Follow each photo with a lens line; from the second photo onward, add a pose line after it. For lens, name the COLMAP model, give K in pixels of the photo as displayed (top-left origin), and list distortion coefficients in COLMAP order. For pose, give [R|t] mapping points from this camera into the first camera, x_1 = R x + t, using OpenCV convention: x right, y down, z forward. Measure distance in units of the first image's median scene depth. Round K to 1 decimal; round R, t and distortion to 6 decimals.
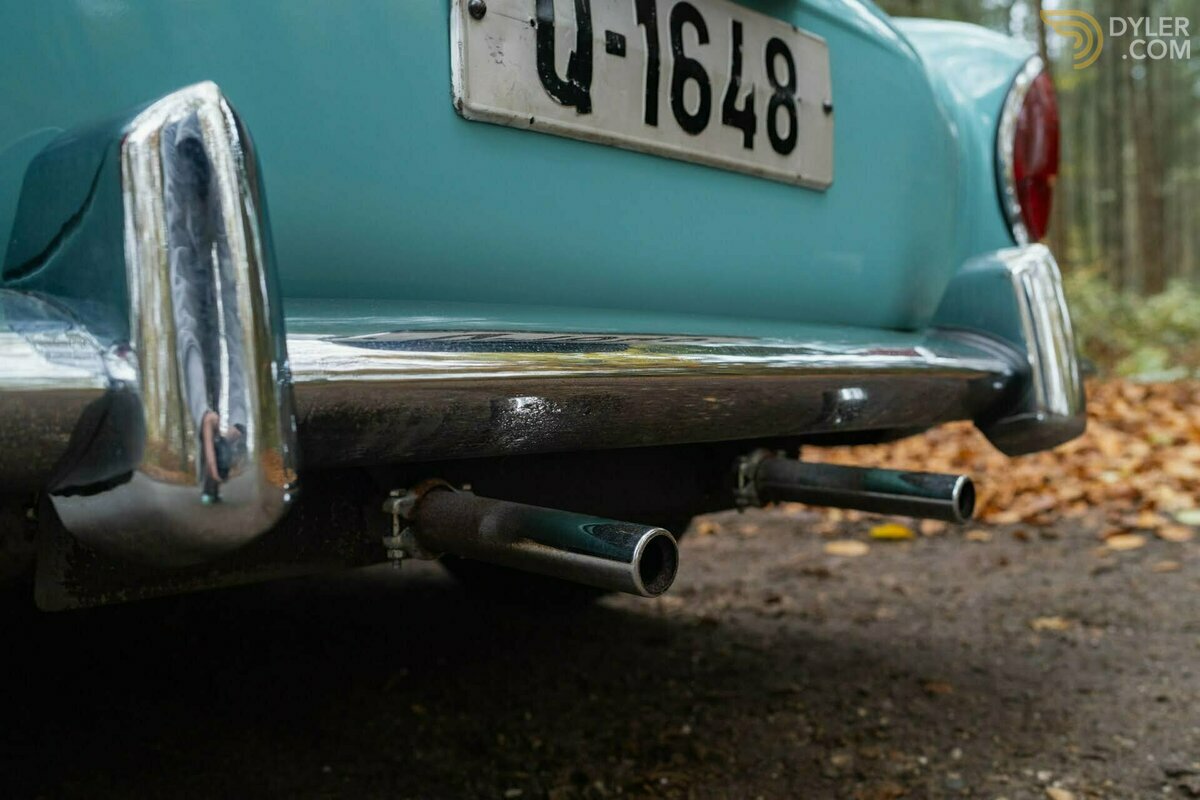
lens RADIAL K [[1135.9, 0, 602.7], [0, 1135.9, 397.4], [0, 0, 1]] dist [-0.021504, 0.000000]
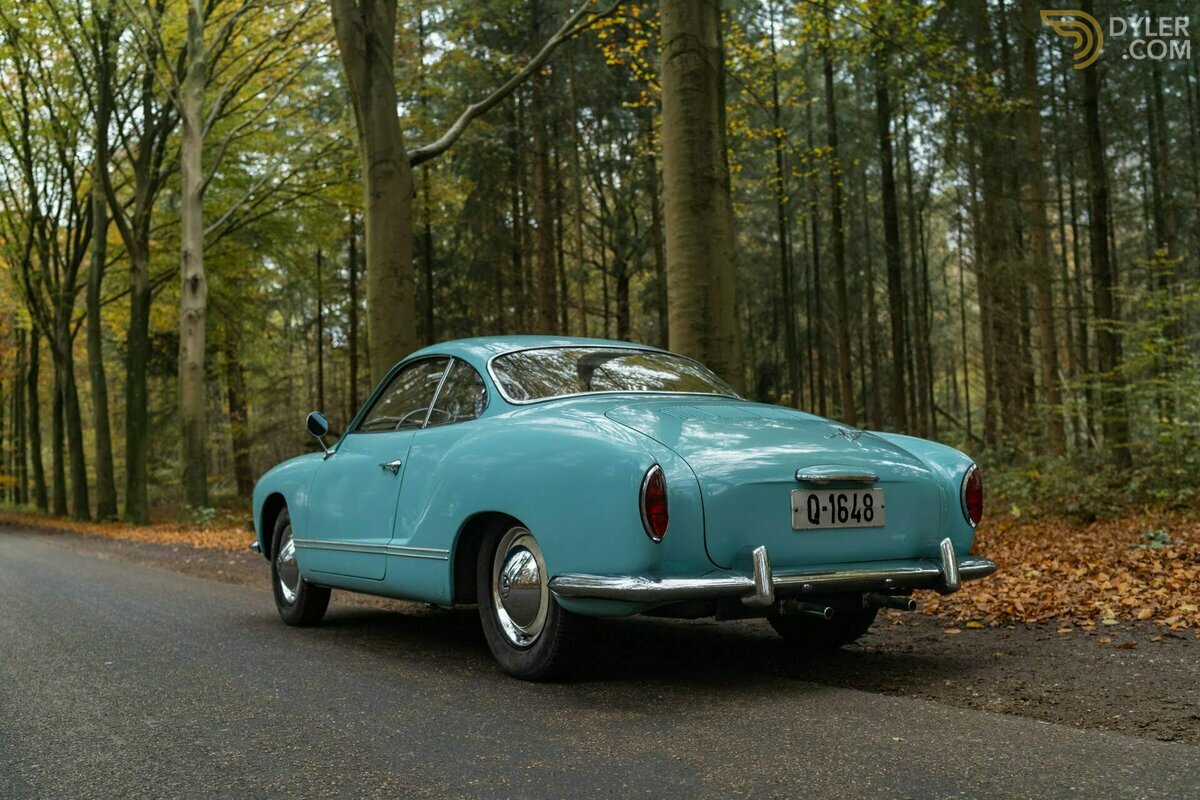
lens RADIAL K [[1135.9, 0, 595.3], [0, 1135.9, 395.8], [0, 0, 1]] dist [-0.021504, 0.000000]
pose [[0.964049, -0.019982, -0.264972, 0.331038], [-0.007314, 0.994796, -0.101628, -0.263491], [0.265624, 0.099912, 0.958886, -3.639627]]
